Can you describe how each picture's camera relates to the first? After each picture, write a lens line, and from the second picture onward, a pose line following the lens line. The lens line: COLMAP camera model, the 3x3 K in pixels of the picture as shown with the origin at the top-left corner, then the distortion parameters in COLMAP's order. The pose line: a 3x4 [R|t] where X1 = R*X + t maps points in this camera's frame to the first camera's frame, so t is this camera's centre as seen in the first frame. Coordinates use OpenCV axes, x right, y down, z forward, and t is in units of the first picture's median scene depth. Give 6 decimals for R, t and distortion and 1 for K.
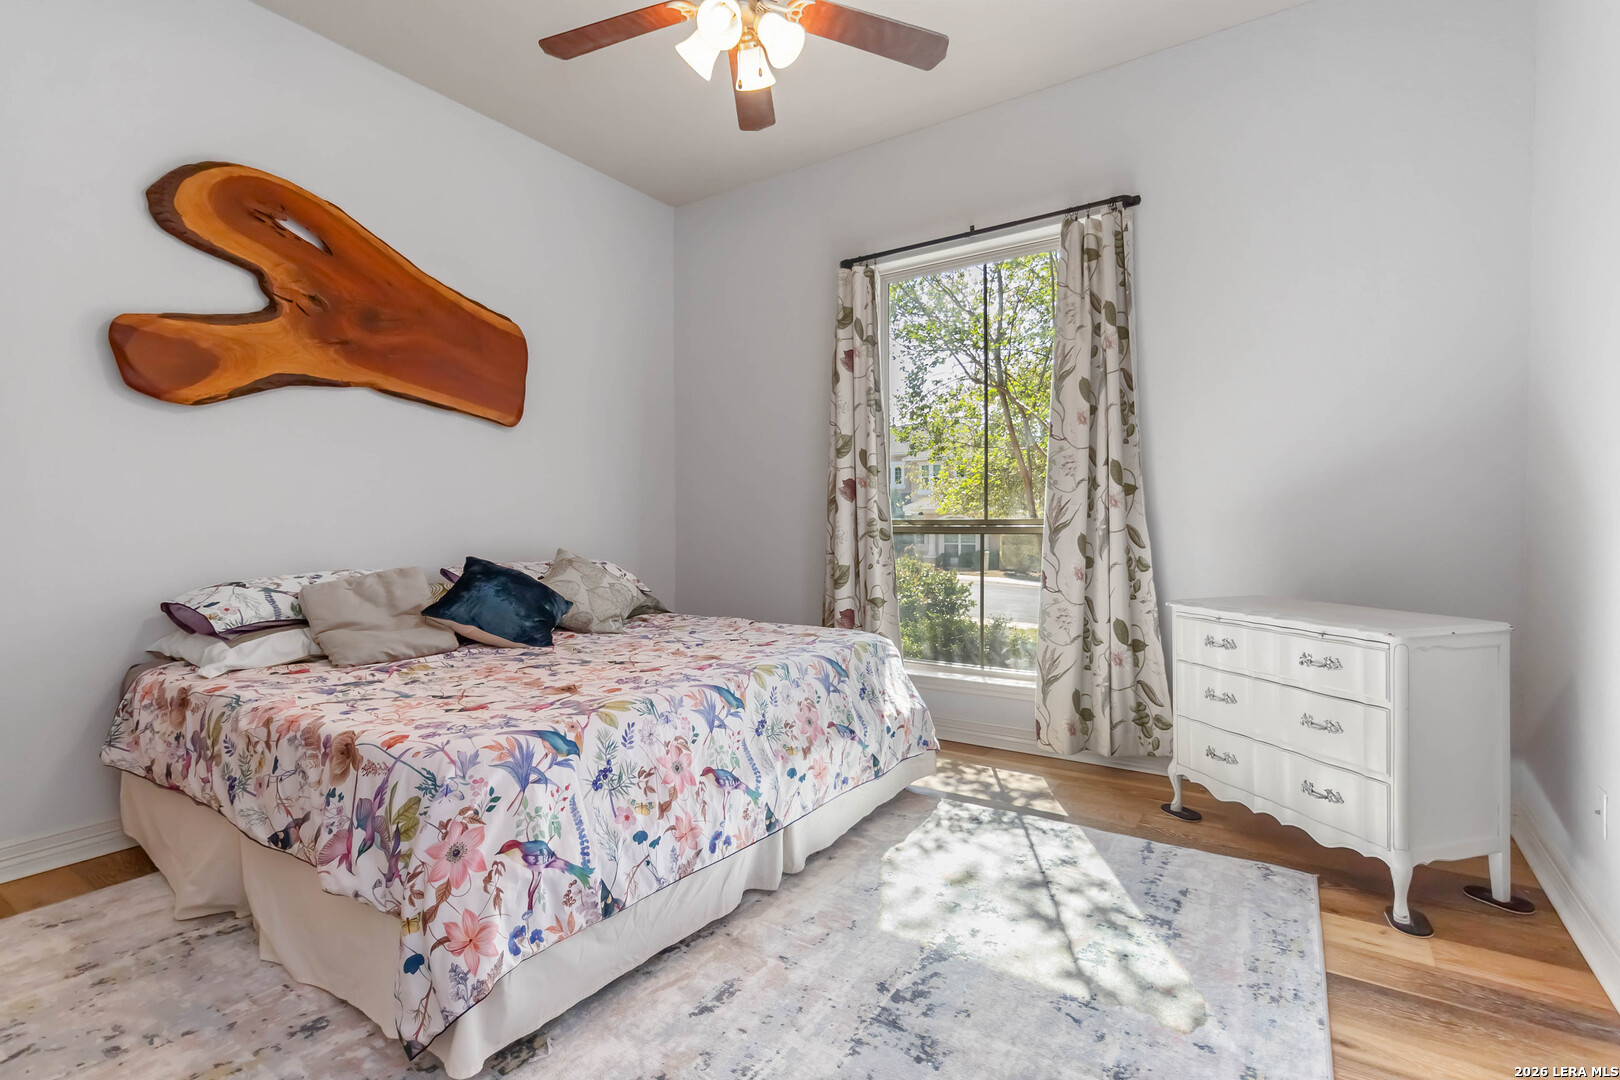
lens RADIAL K [[752.6, 0, 819.0], [0, 752.6, 531.1], [0, 0, 1]] dist [0.002154, 0.000356]
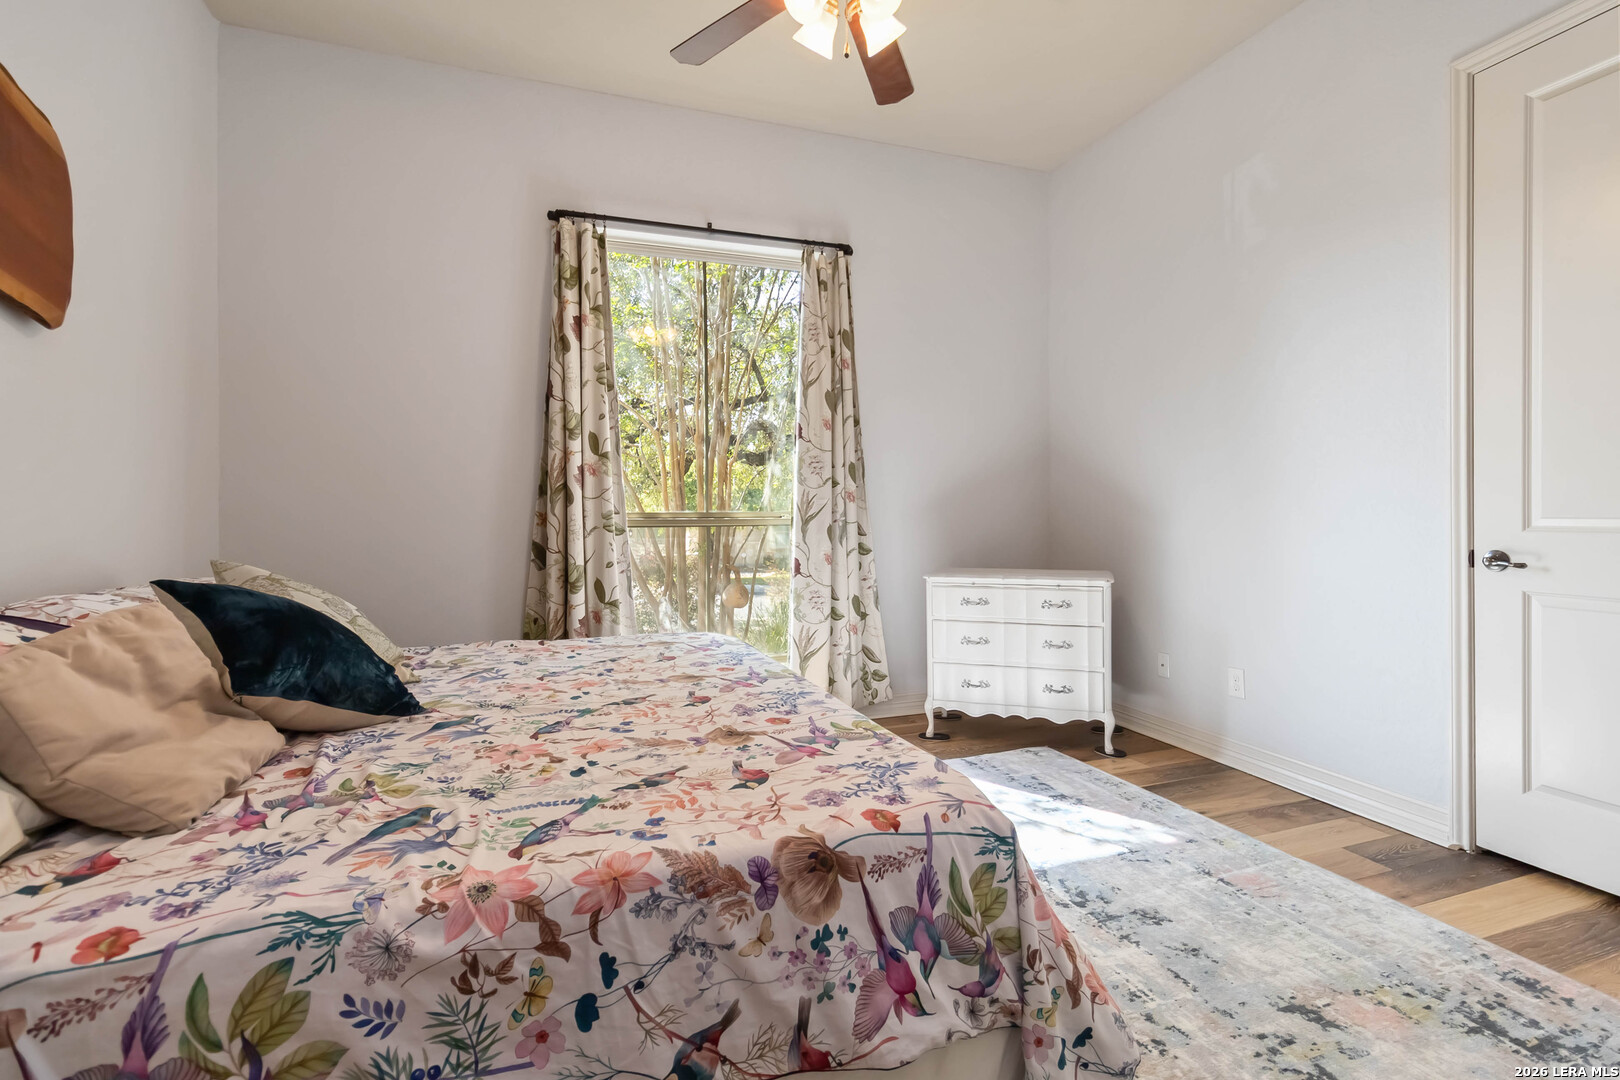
lens RADIAL K [[765.6, 0, 820.5], [0, 765.6, 503.7], [0, 0, 1]] dist [-0.000389, 0.001779]
pose [[0.591341, 0.011212, 0.806344, -0.709791], [0.012255, 0.999663, -0.022887, -0.001891], [-0.806329, 0.023415, 0.591004, 0.367558]]
